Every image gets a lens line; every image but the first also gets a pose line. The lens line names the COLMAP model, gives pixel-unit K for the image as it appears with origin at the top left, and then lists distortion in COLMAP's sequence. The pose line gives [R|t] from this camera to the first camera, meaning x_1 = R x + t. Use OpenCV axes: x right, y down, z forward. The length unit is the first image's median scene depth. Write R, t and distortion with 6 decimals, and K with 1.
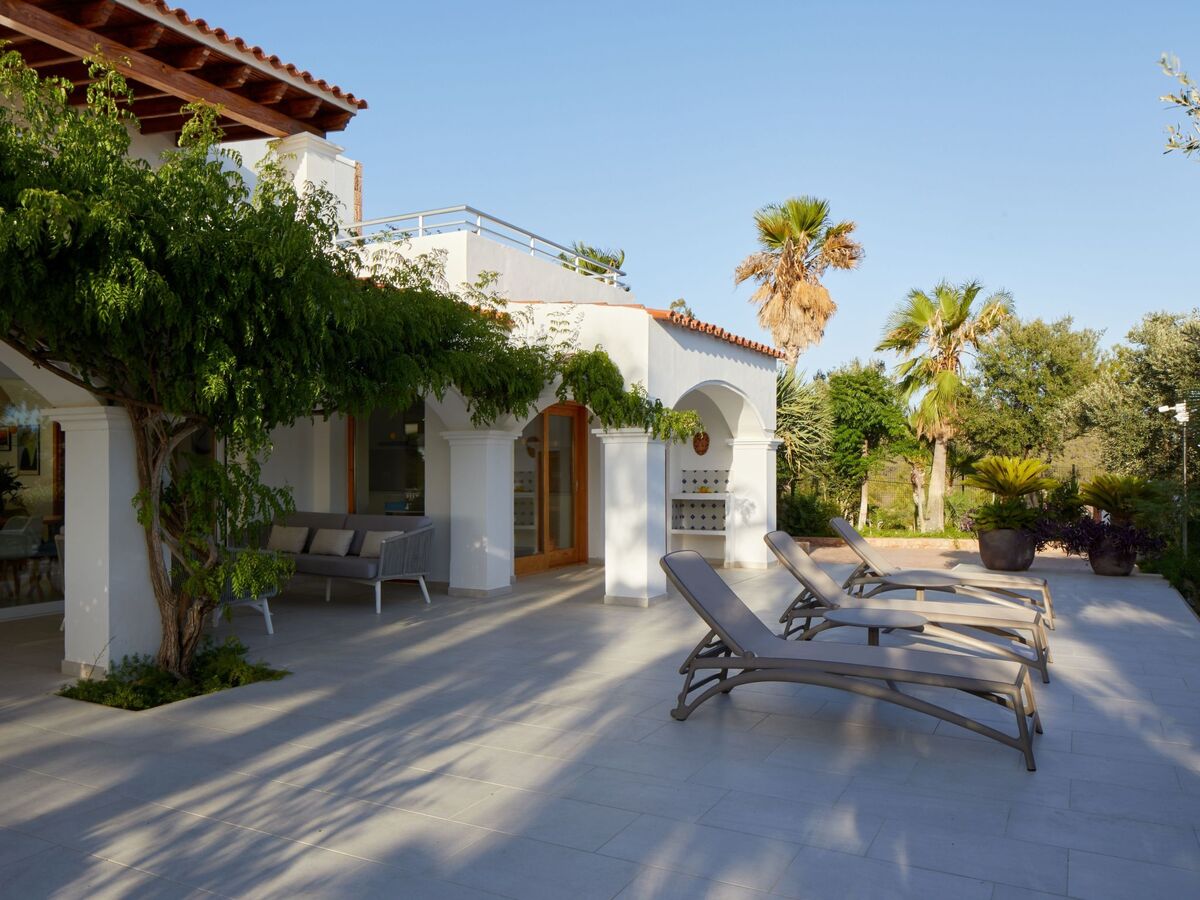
lens RADIAL K [[939.3, 0, 600.0], [0, 939.3, 450.0], [0, 0, 1]] dist [-0.001328, -0.005368]
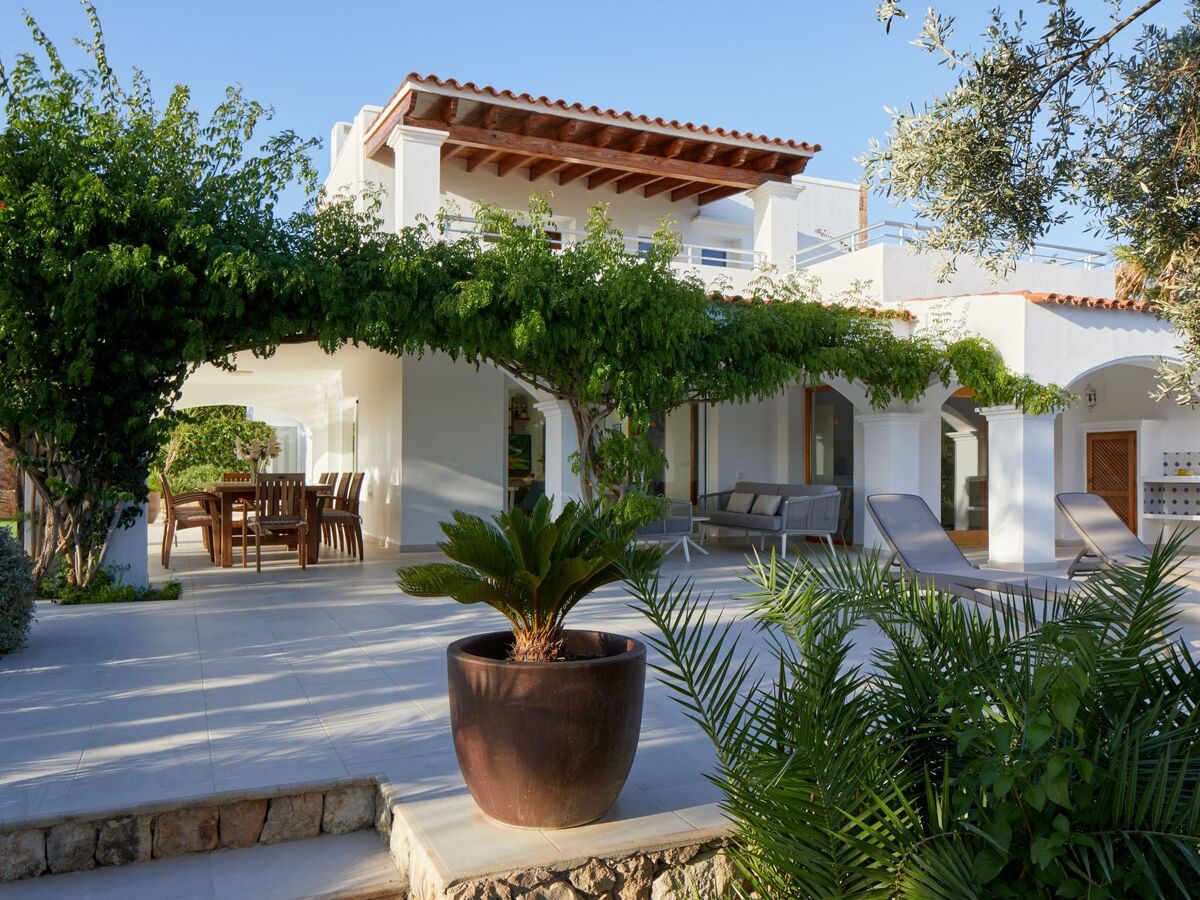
lens RADIAL K [[939.3, 0, 600.0], [0, 939.3, 450.0], [0, 0, 1]] dist [-0.001328, -0.005368]
pose [[0.782581, -0.010107, -0.622467, 0.304099], [0.006507, 0.999946, -0.008056, 0.029942], [0.622515, 0.002254, 0.782605, -0.126524]]
